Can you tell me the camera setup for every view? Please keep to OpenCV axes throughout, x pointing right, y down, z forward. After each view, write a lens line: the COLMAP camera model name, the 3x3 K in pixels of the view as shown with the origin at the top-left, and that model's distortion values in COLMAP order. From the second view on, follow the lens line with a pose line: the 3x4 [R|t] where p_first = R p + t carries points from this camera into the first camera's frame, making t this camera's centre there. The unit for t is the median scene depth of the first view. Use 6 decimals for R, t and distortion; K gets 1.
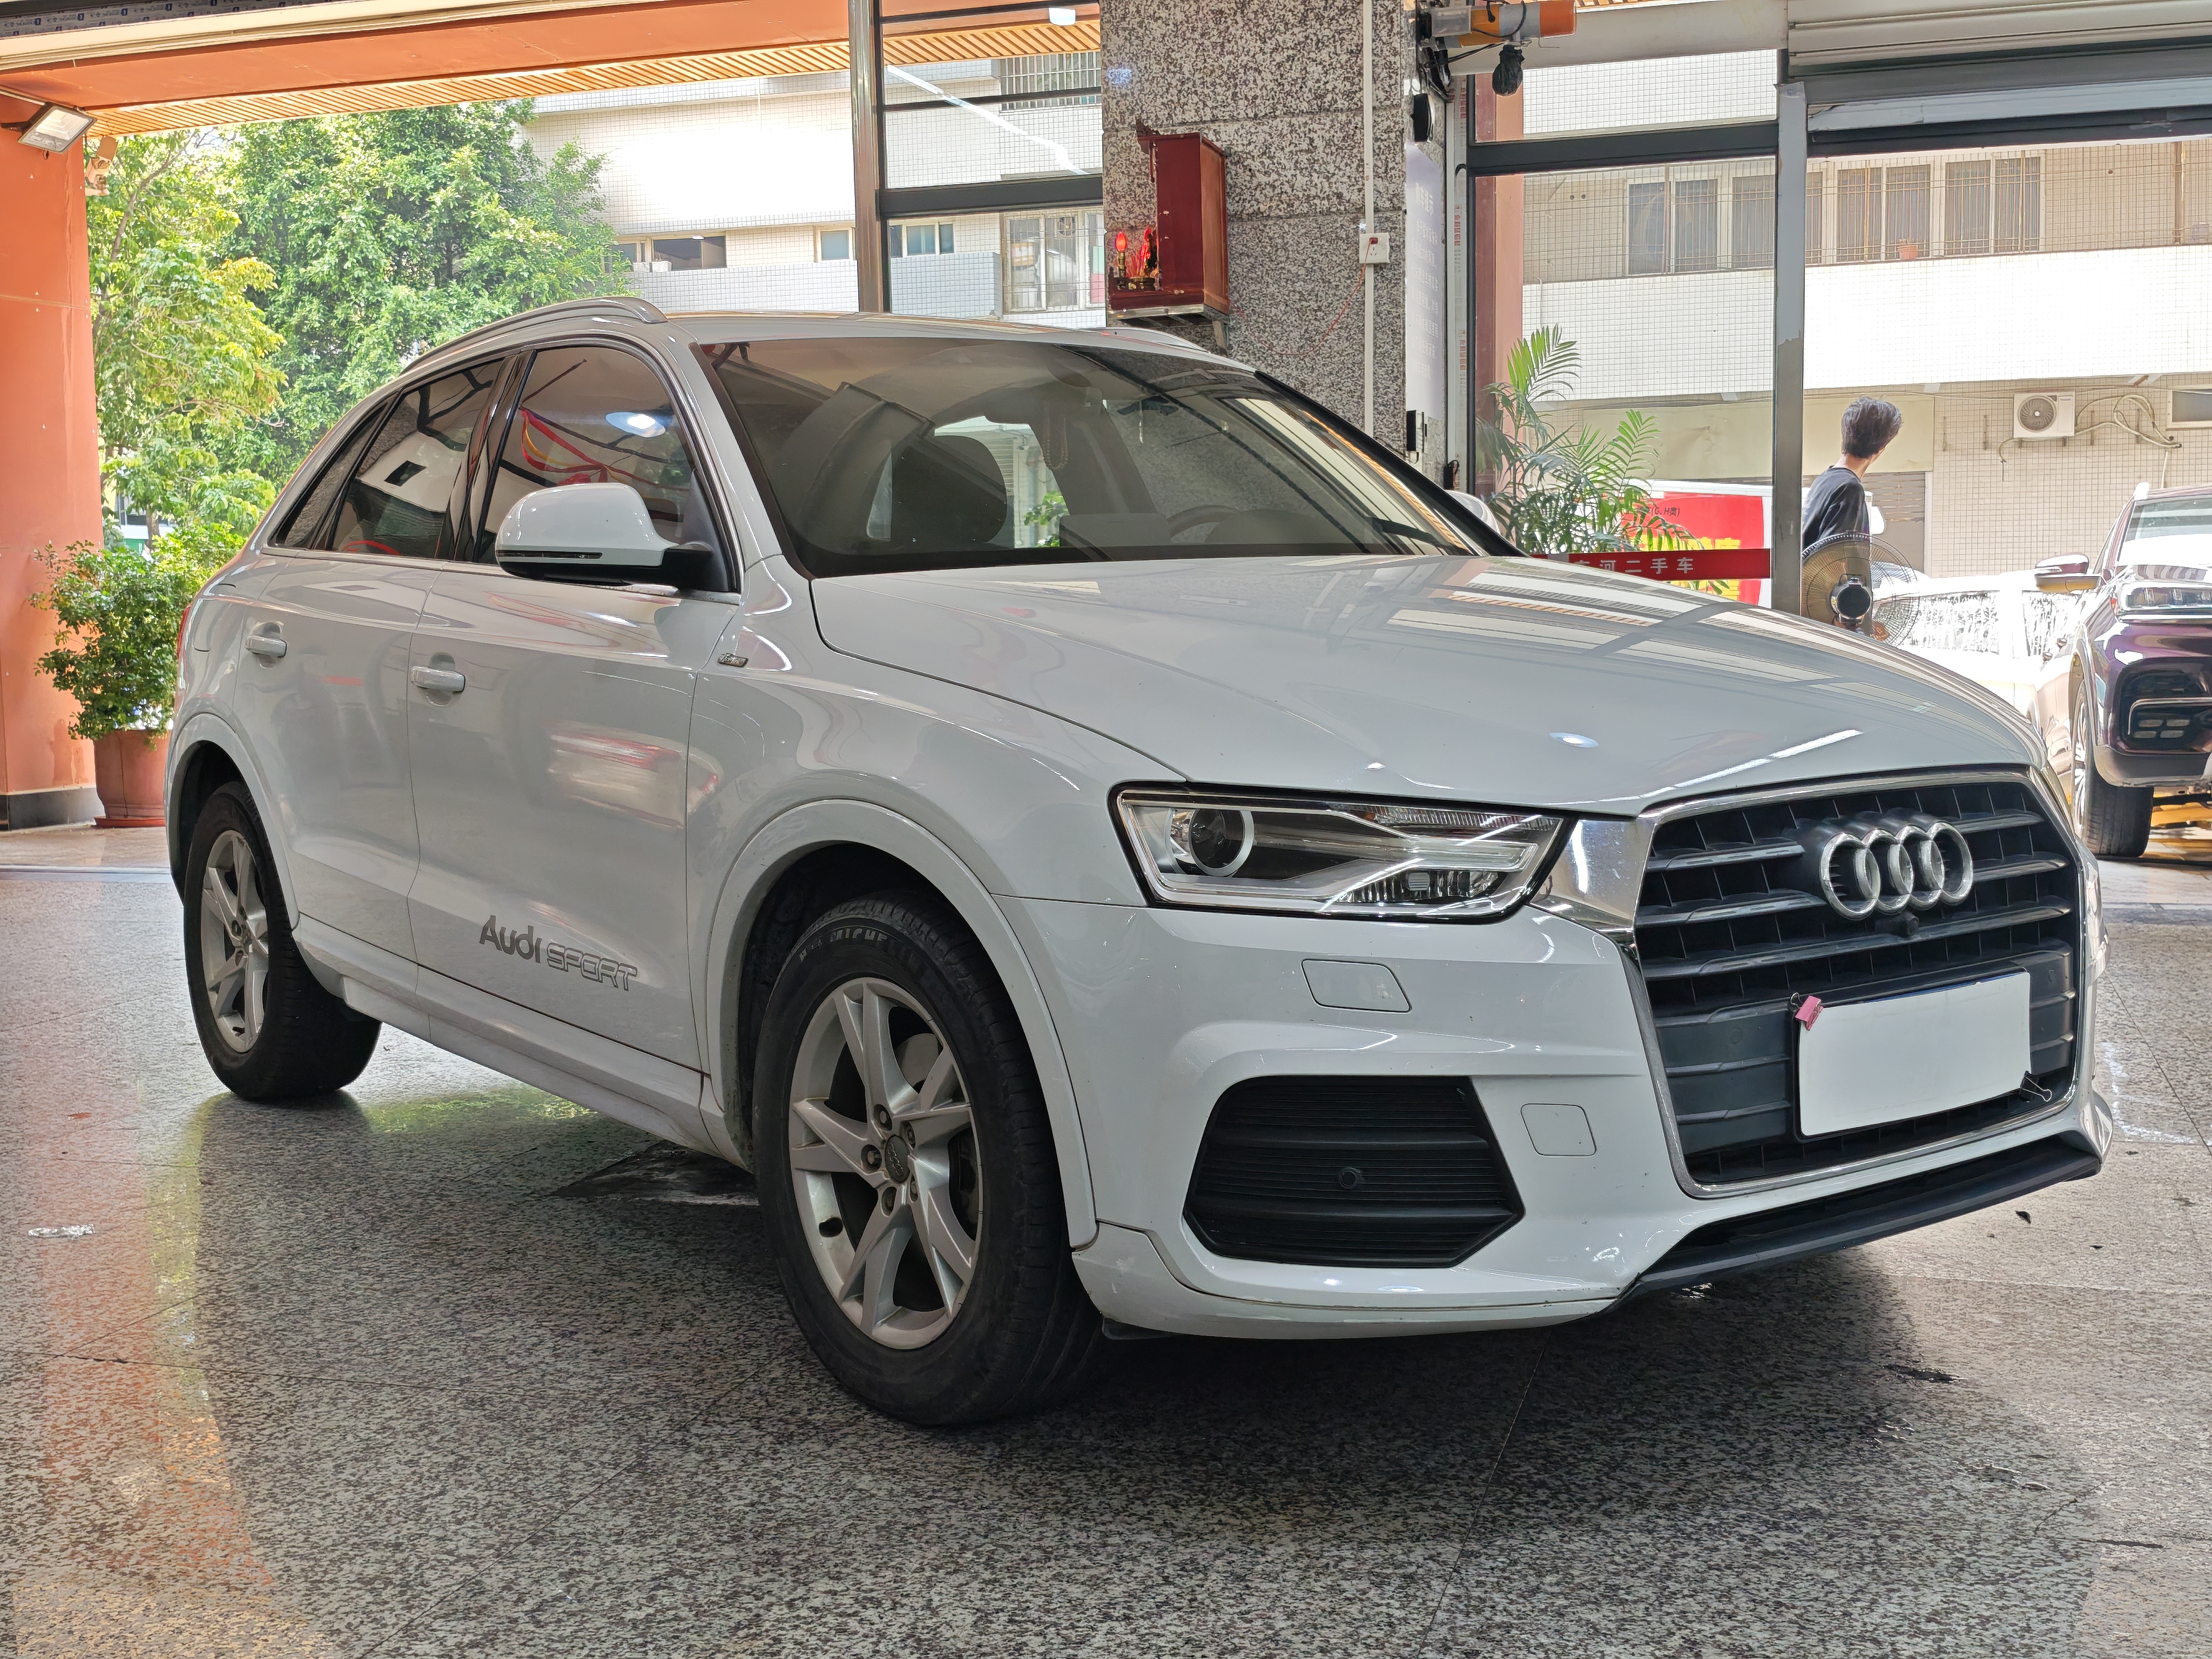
lens RADIAL K [[2396.2, 0, 1103.7], [0, 2396.2, 838.1], [0, 0, 1]] dist [0.002850, 0.000000]
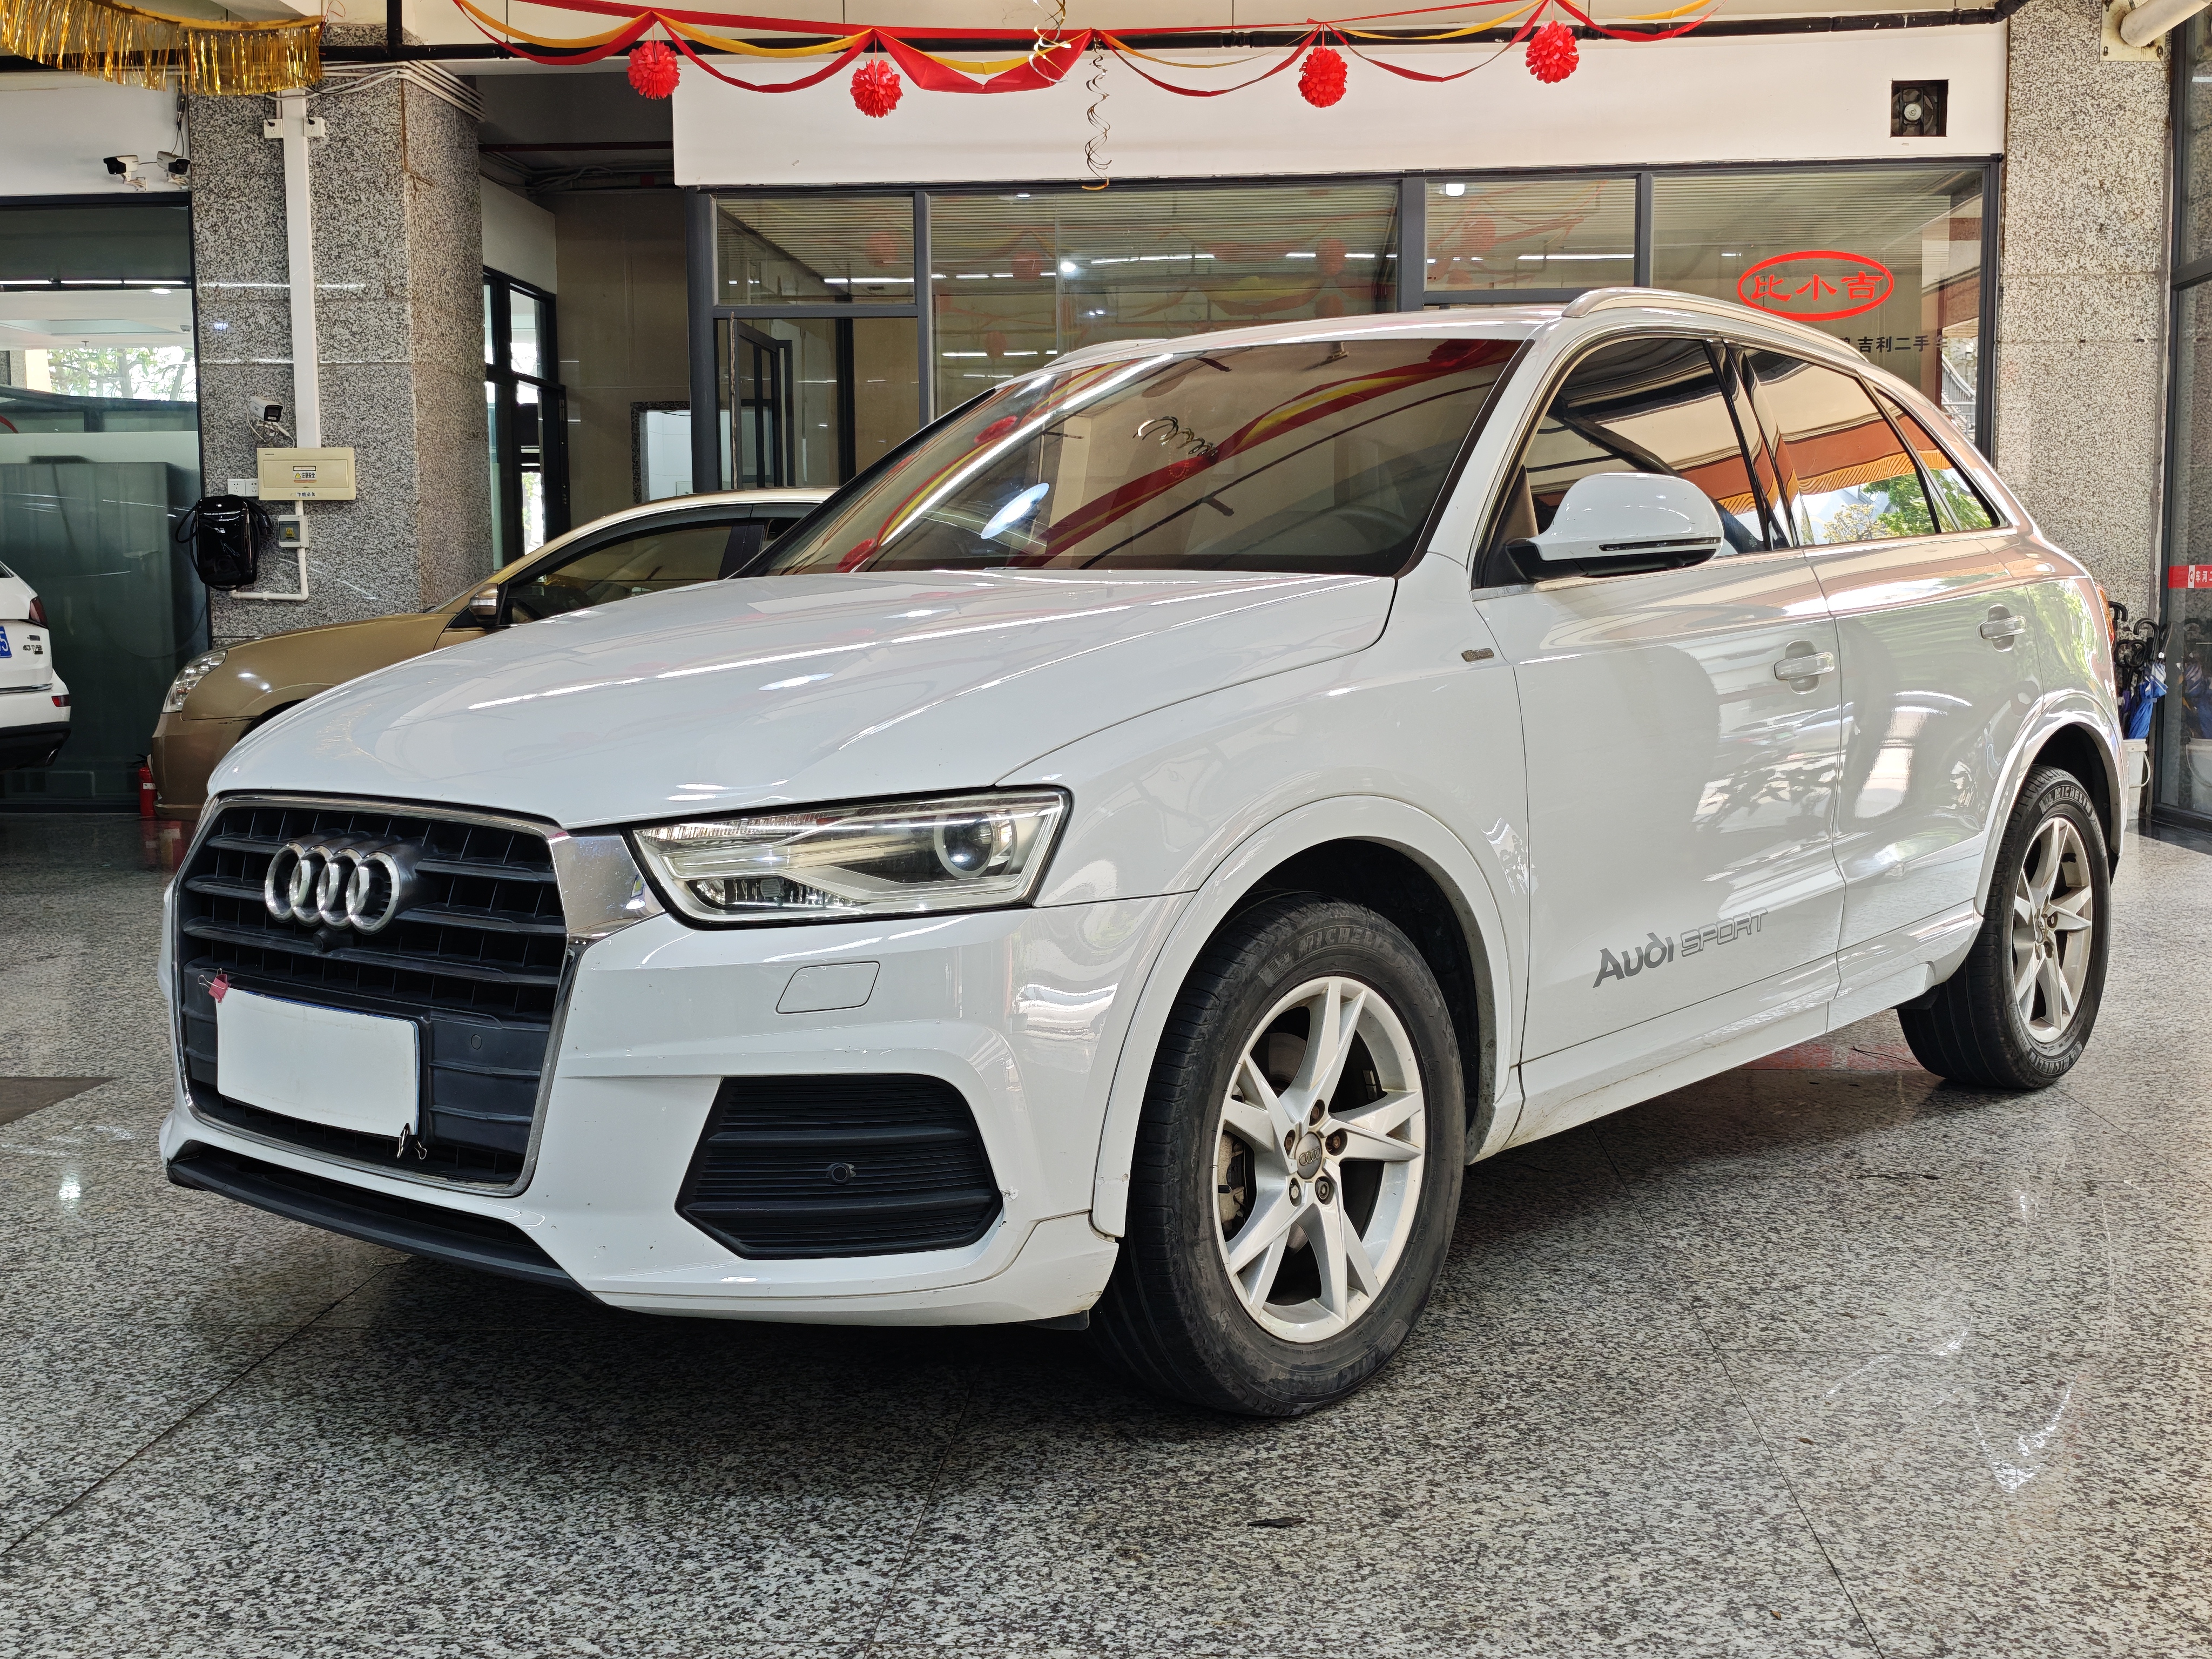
lens RADIAL K [[2396.2, 0, 1098.3], [0, 2396.2, 817.1], [0, 0, 1]] dist [0.002850, 0.000000]
pose [[0.228762, 0.104675, -0.967838, 1.428009], [-0.091619, 0.992104, 0.085644, -0.138878], [0.969161, 0.069081, 0.236546, 1.076267]]
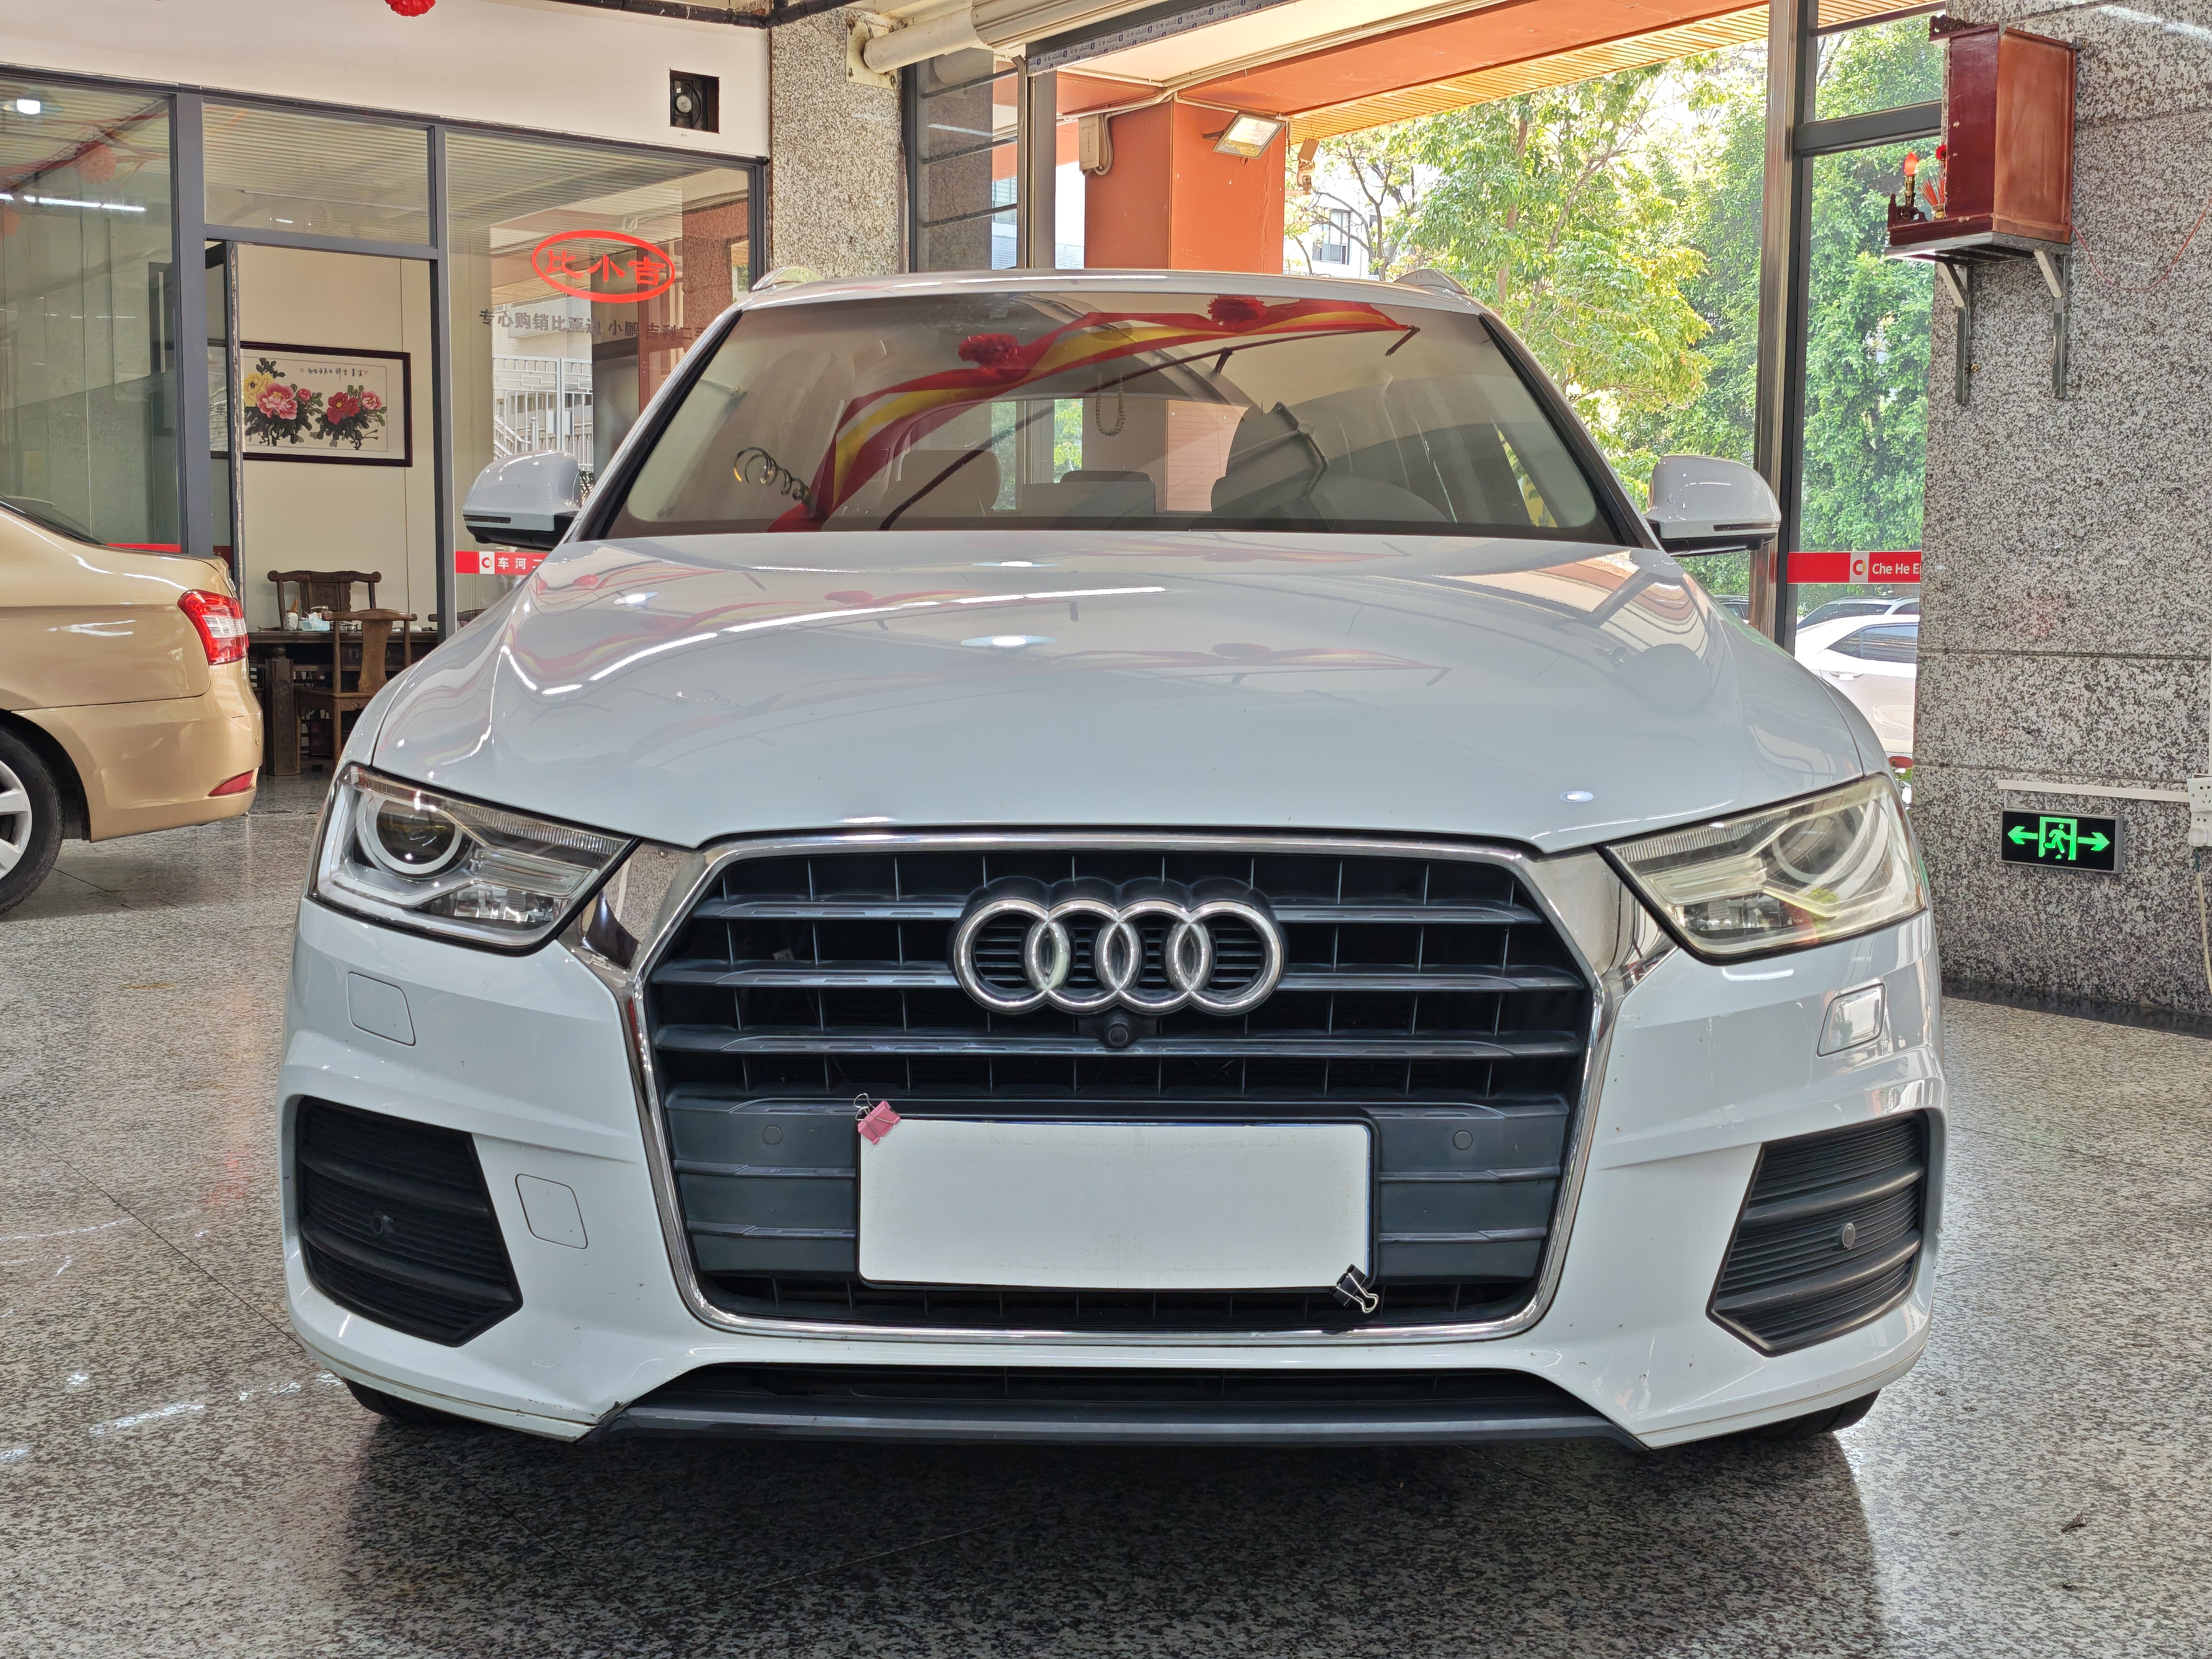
lens RADIAL K [[2396.2, 0, 1104.1], [0, 2396.2, 831.5], [0, 0, 1]] dist [0.002850, 0.000000]
pose [[0.803162, 0.085629, -0.589575, 0.760948], [-0.082649, 0.996062, 0.032076, -0.048365], [0.590000, 0.022966, 0.807076, 0.401067]]
